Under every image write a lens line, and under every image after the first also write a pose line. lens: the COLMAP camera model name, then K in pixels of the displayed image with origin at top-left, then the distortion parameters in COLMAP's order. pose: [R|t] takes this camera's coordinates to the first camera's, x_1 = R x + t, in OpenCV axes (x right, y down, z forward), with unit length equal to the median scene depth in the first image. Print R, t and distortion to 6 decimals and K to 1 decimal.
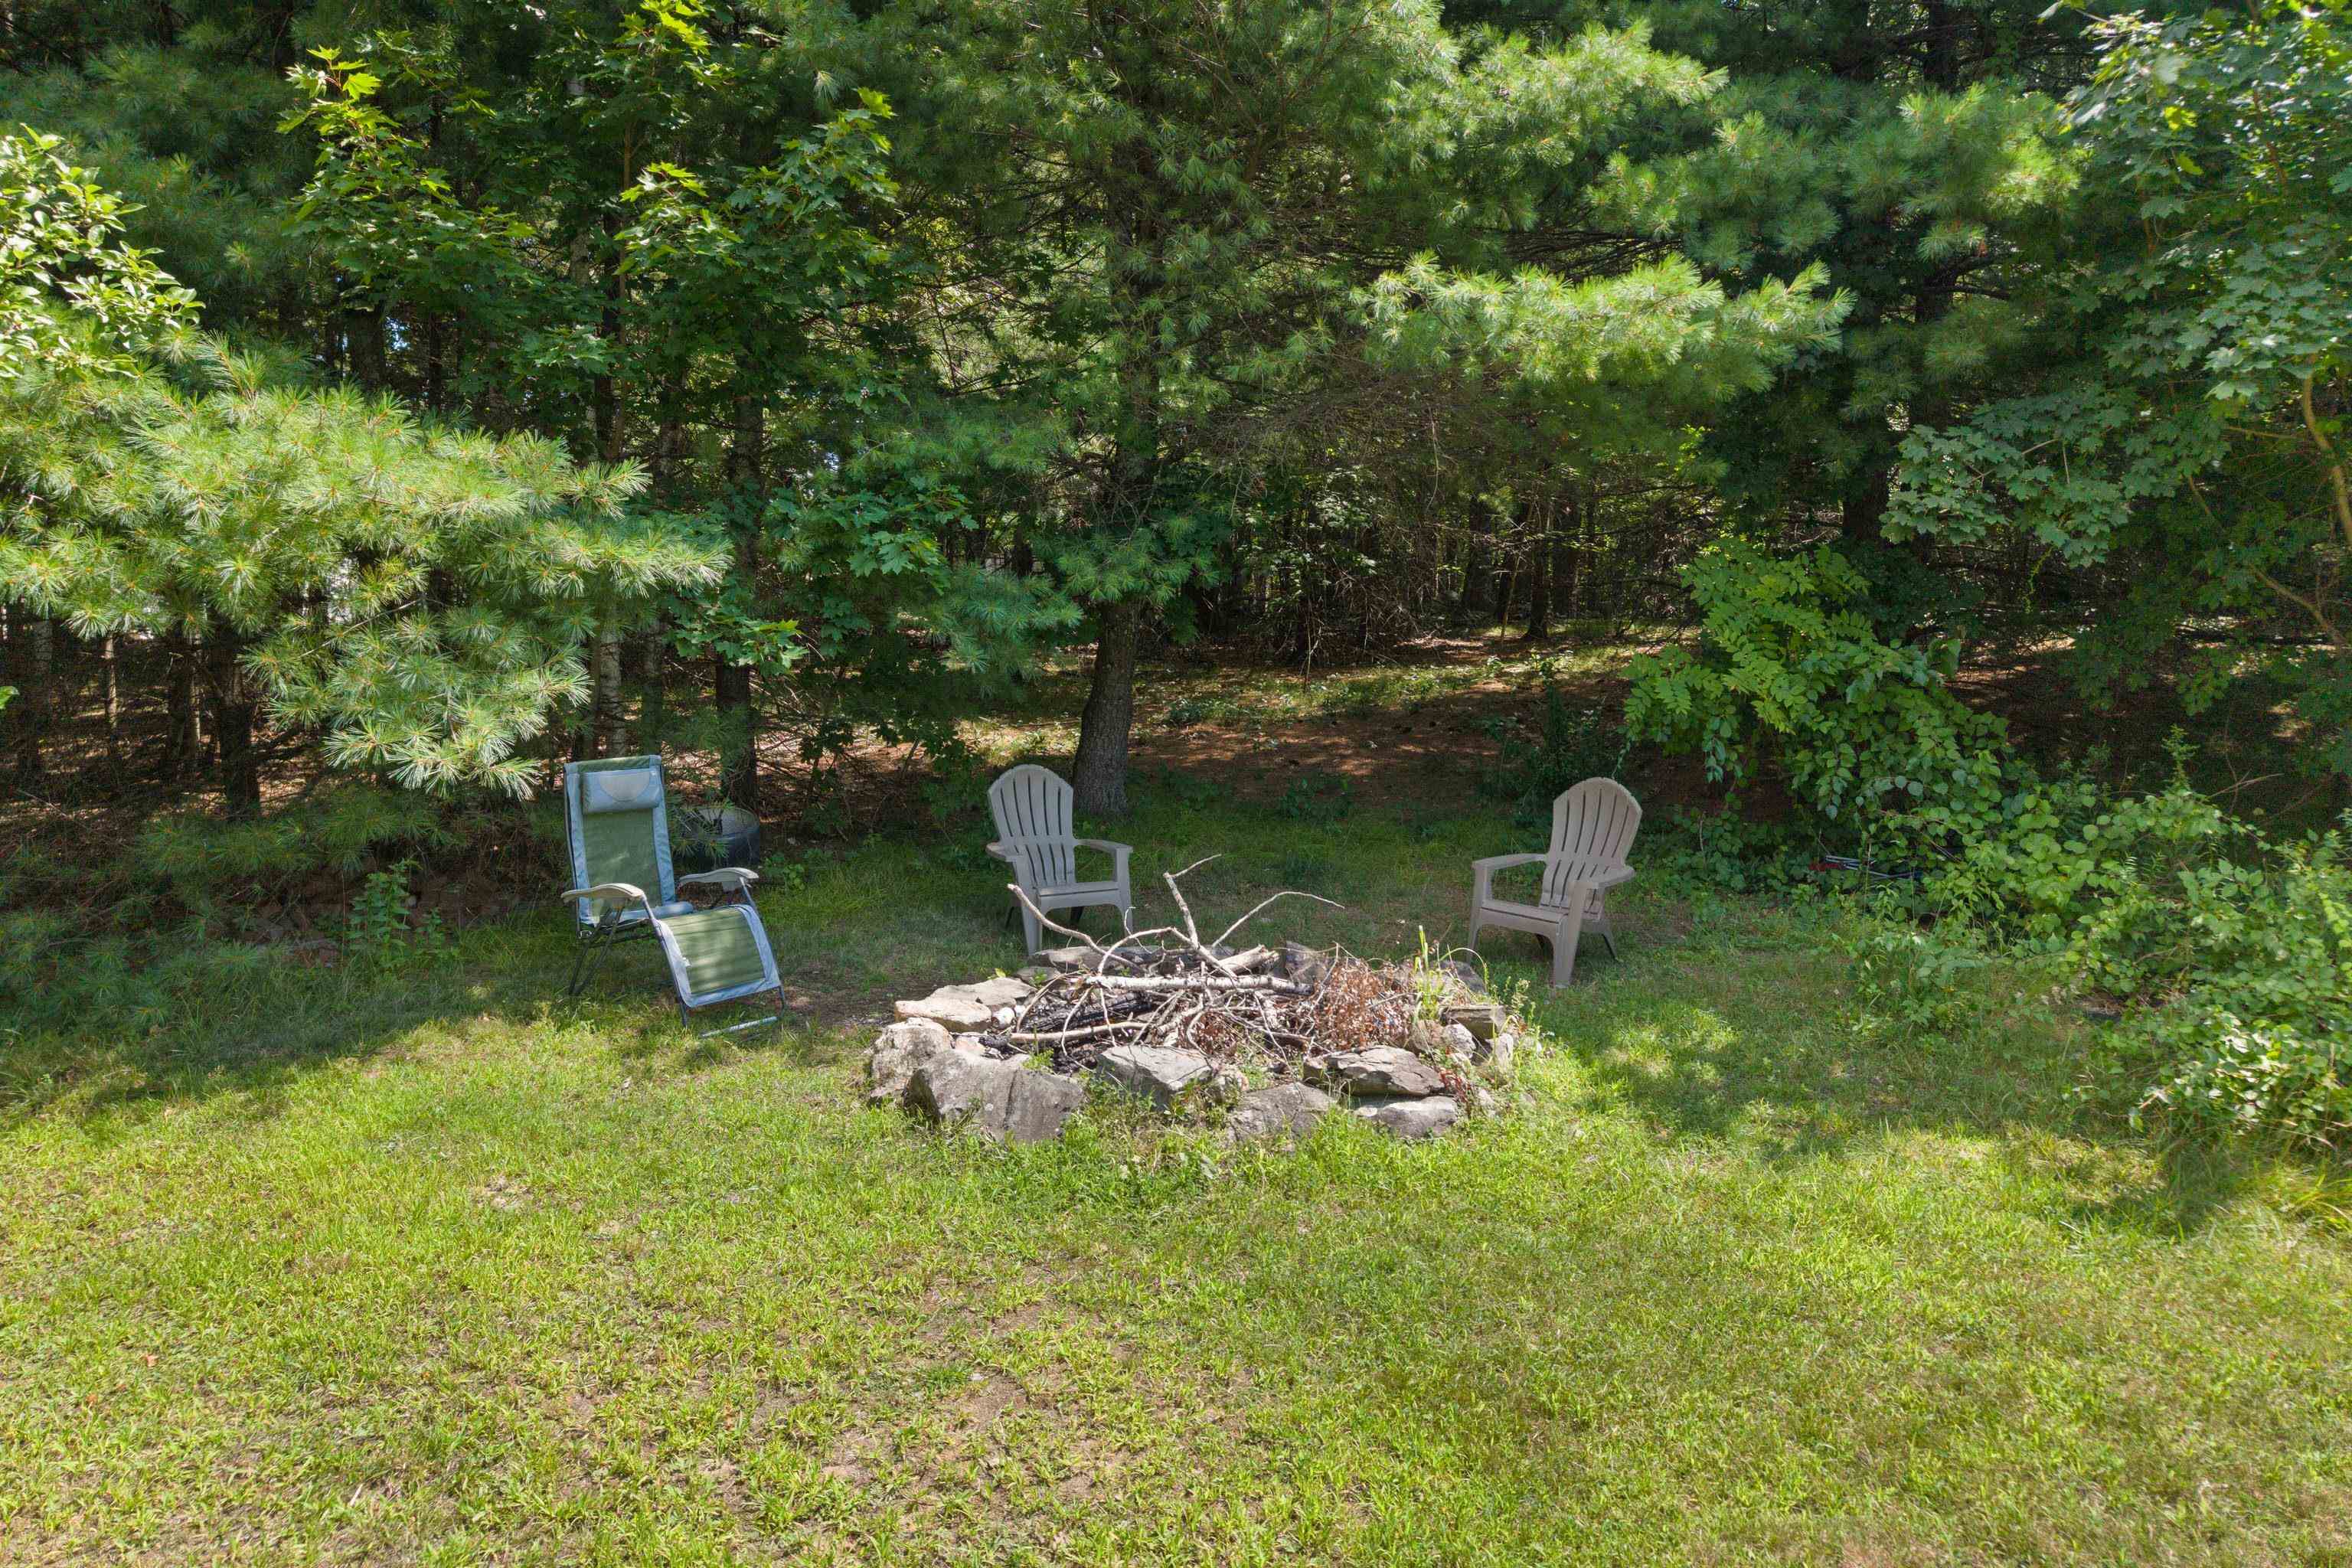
lens RADIAL K [[1560.2, 0, 1177.2], [0, 1560.2, 783.3], [0, 0, 1]] dist [0.012471, -0.010102]
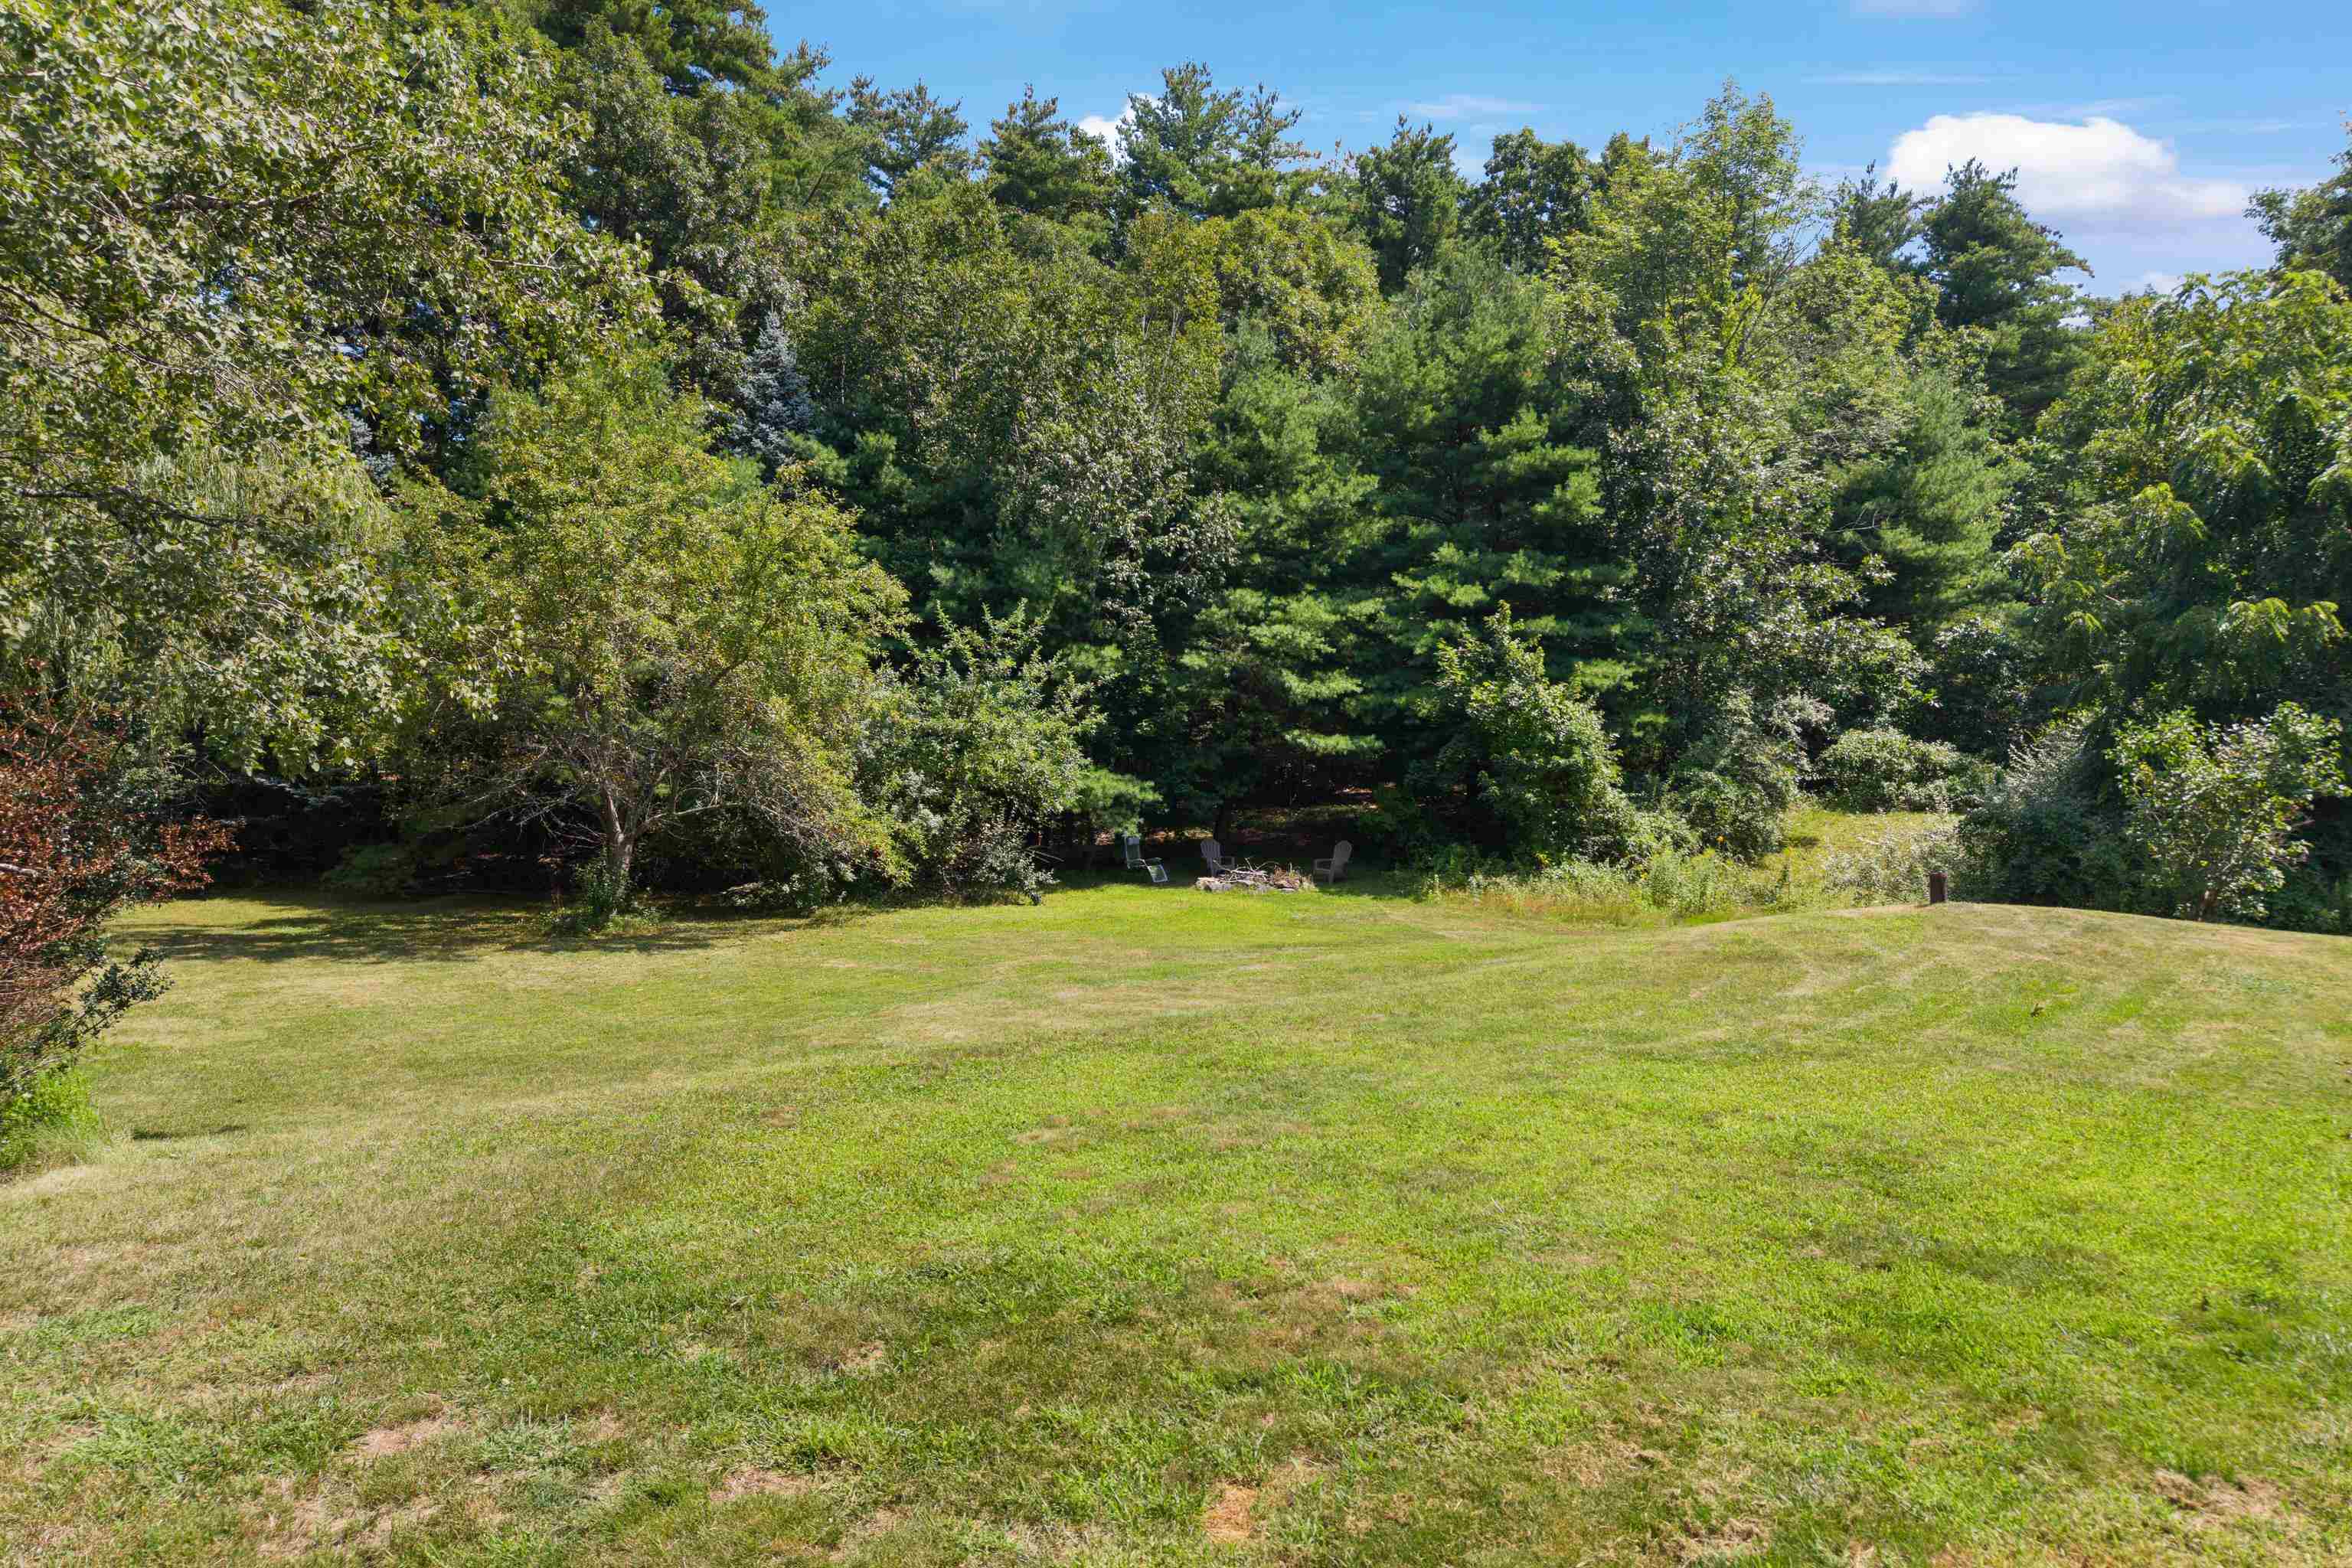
lens RADIAL K [[1560.2, 0, 1177.1], [0, 1560.2, 786.1], [0, 0, 1]] dist [0.012471, -0.010102]
pose [[0.999782, -0.005780, -0.020067, -0.110683], [0.004442, 0.997802, -0.066110, 0.140258], [0.020405, 0.066006, 0.997611, -3.586188]]
